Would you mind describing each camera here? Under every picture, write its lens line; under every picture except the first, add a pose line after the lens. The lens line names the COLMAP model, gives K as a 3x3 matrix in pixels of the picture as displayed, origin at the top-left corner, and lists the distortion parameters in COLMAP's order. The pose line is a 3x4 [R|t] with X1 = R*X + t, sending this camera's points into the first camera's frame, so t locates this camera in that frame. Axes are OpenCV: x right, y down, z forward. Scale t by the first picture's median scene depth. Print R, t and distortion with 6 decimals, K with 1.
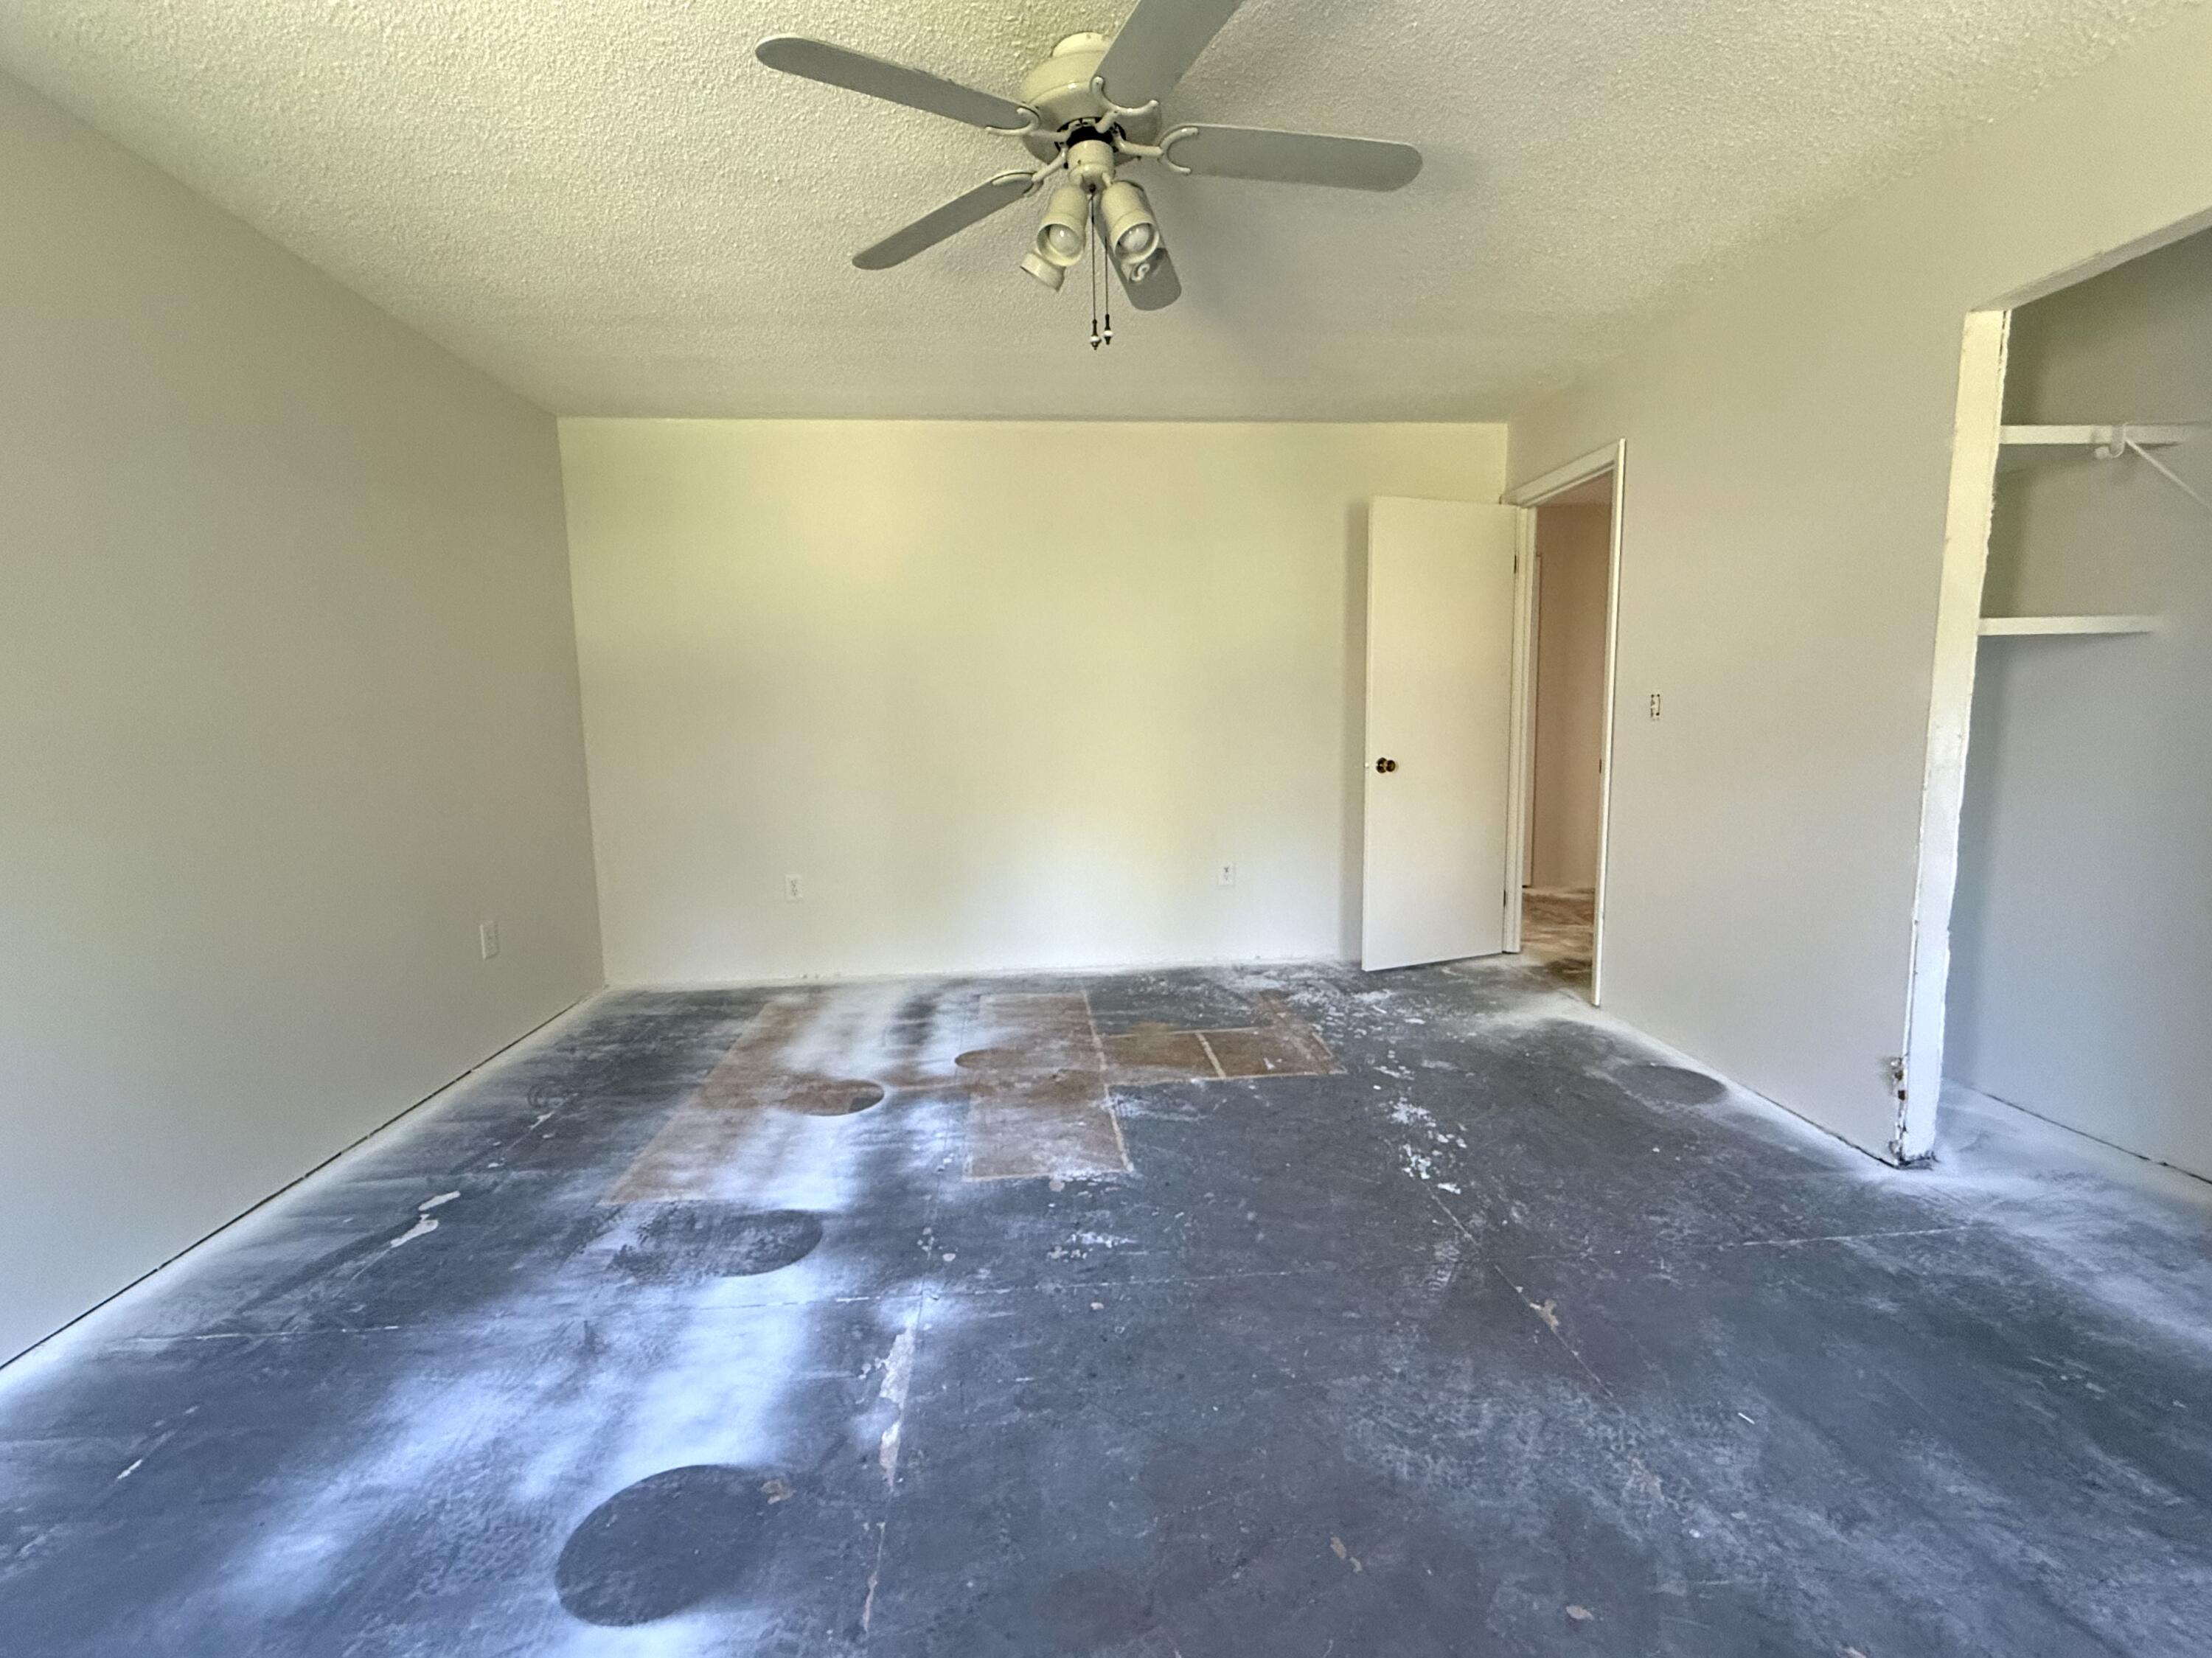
lens RADIAL K [[884.2, 0, 1106.0], [0, 884.2, 829.0], [0, 0, 1]] dist [-0.000482, -0.000171]
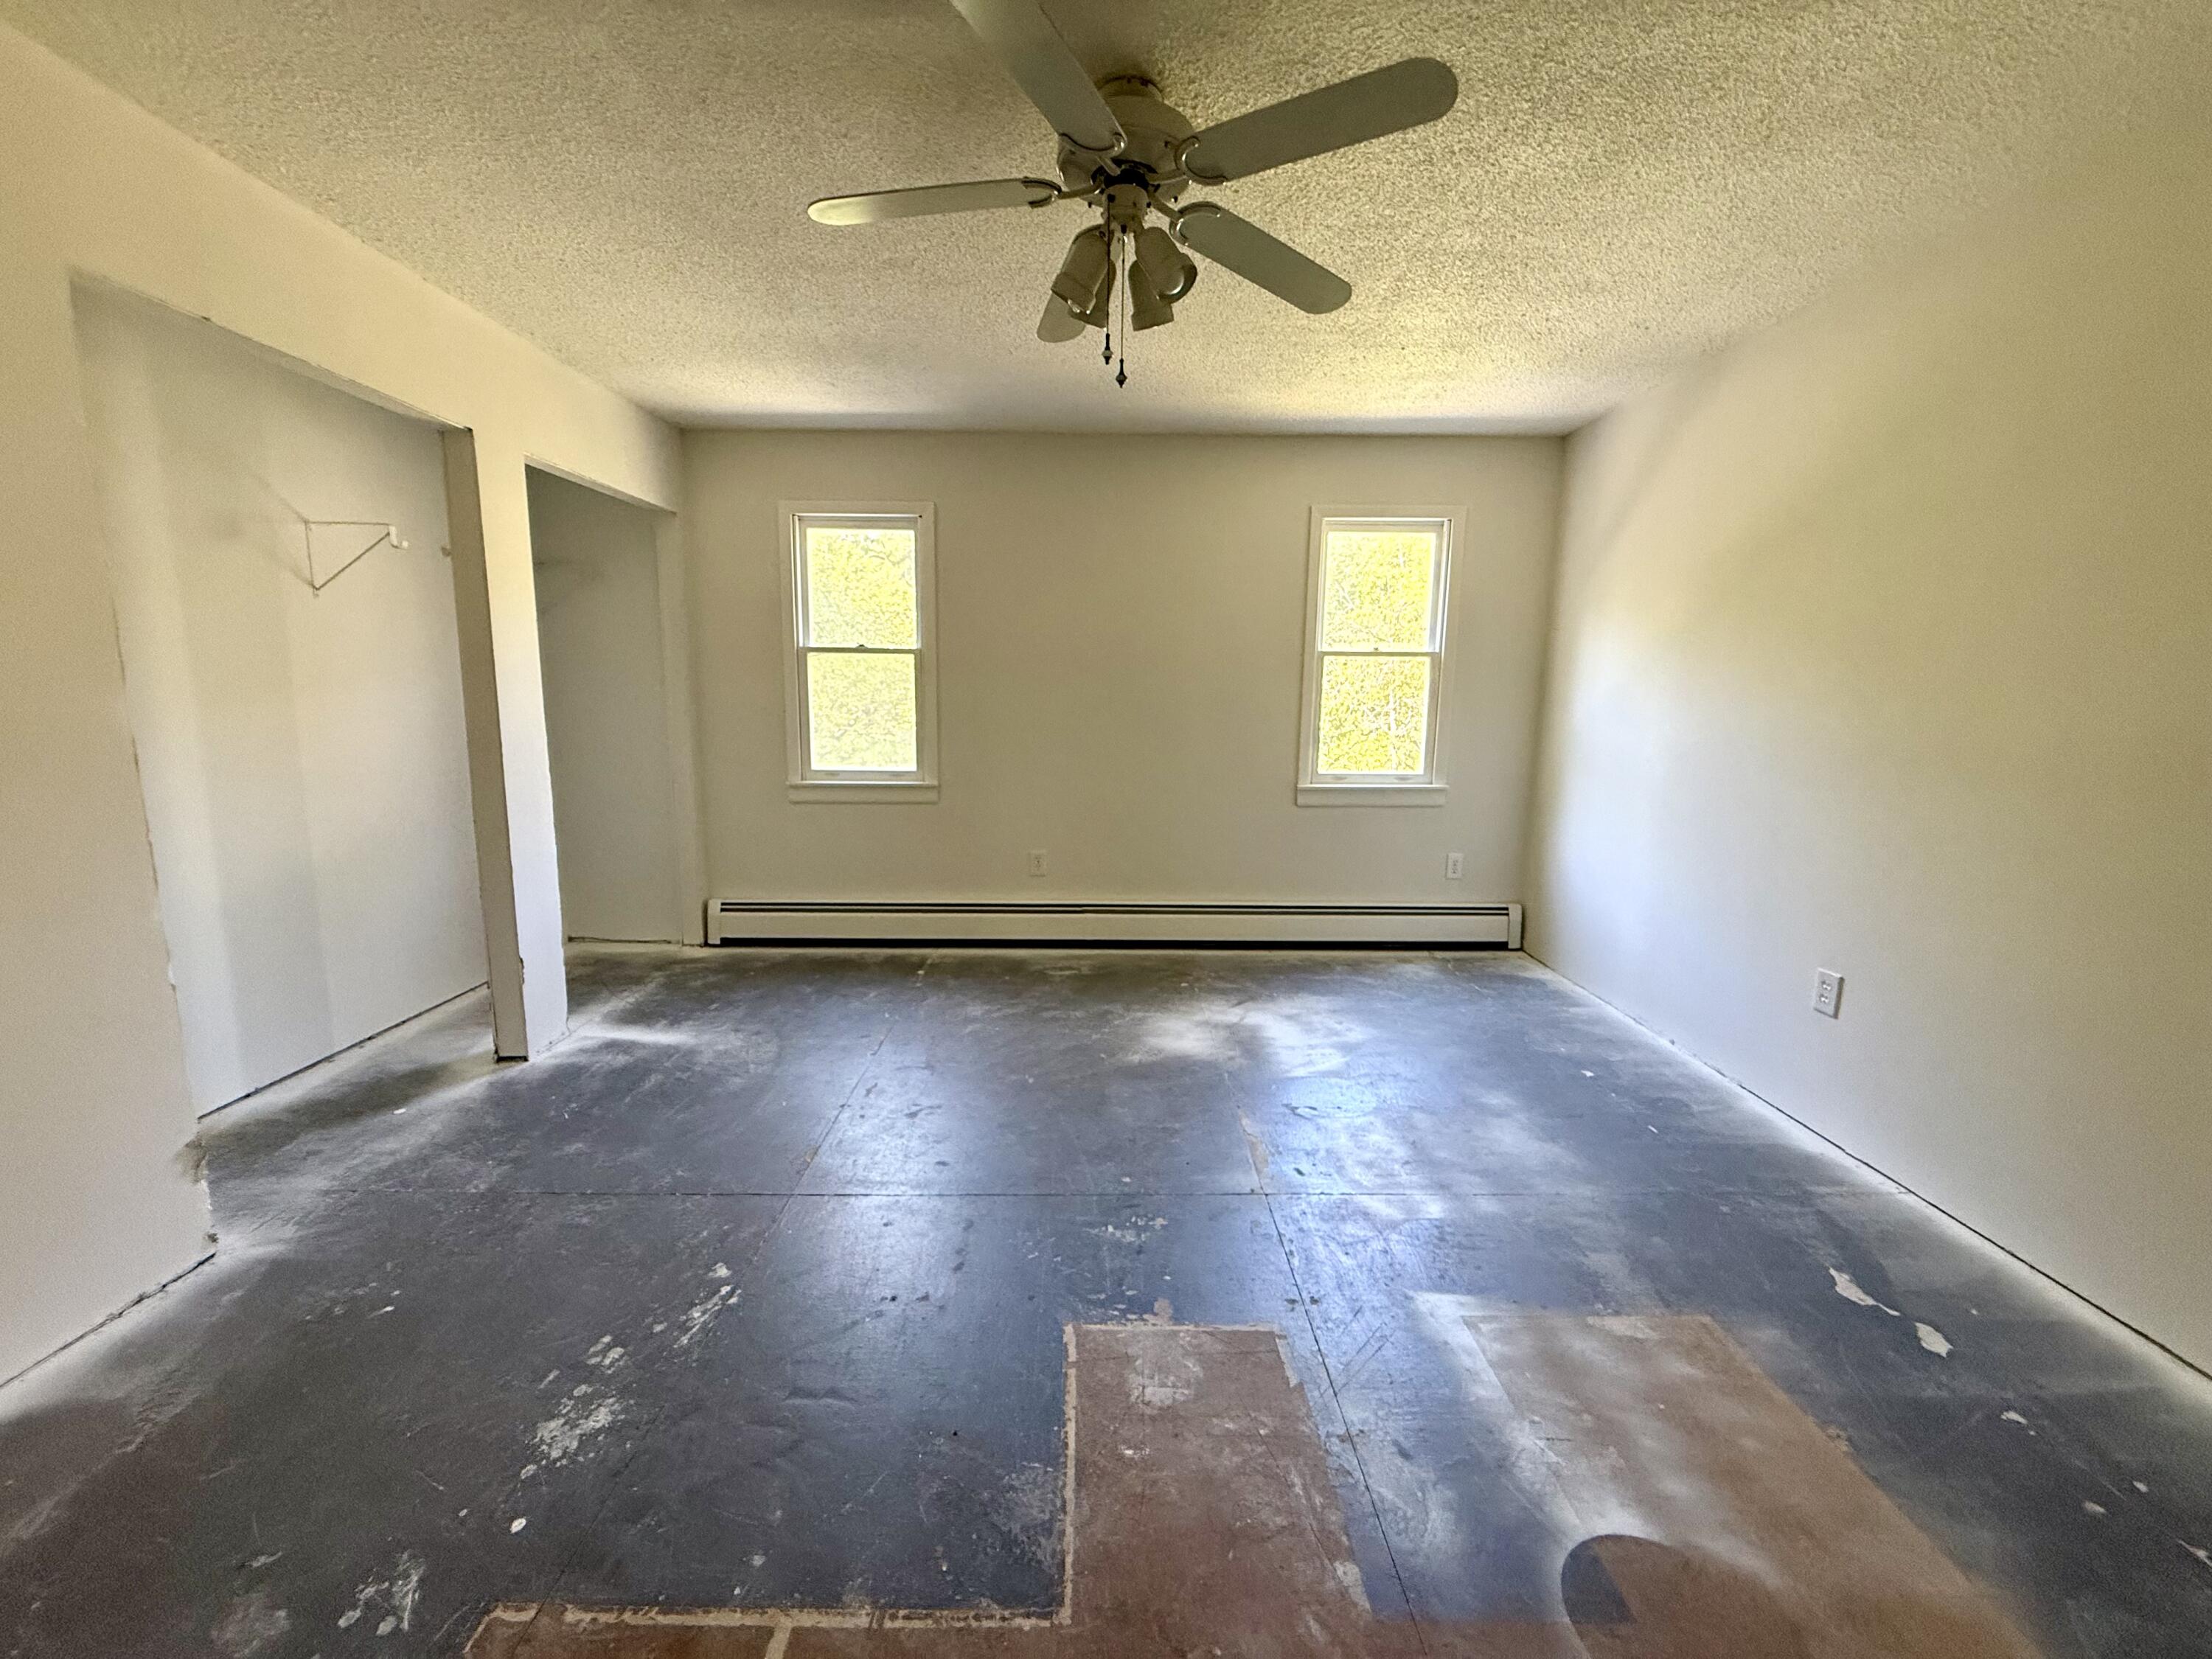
lens RADIAL K [[884.3, 0, 1106.0], [0, 884.3, 829.5], [0, 0, 1]] dist [-0.000482, -0.000171]
pose [[-0.996592, -0.003757, 0.082409, -0.067132], [0.019173, 0.961058, 0.275680, -0.250896], [-0.080235, 0.276320, -0.957711, 1.641434]]
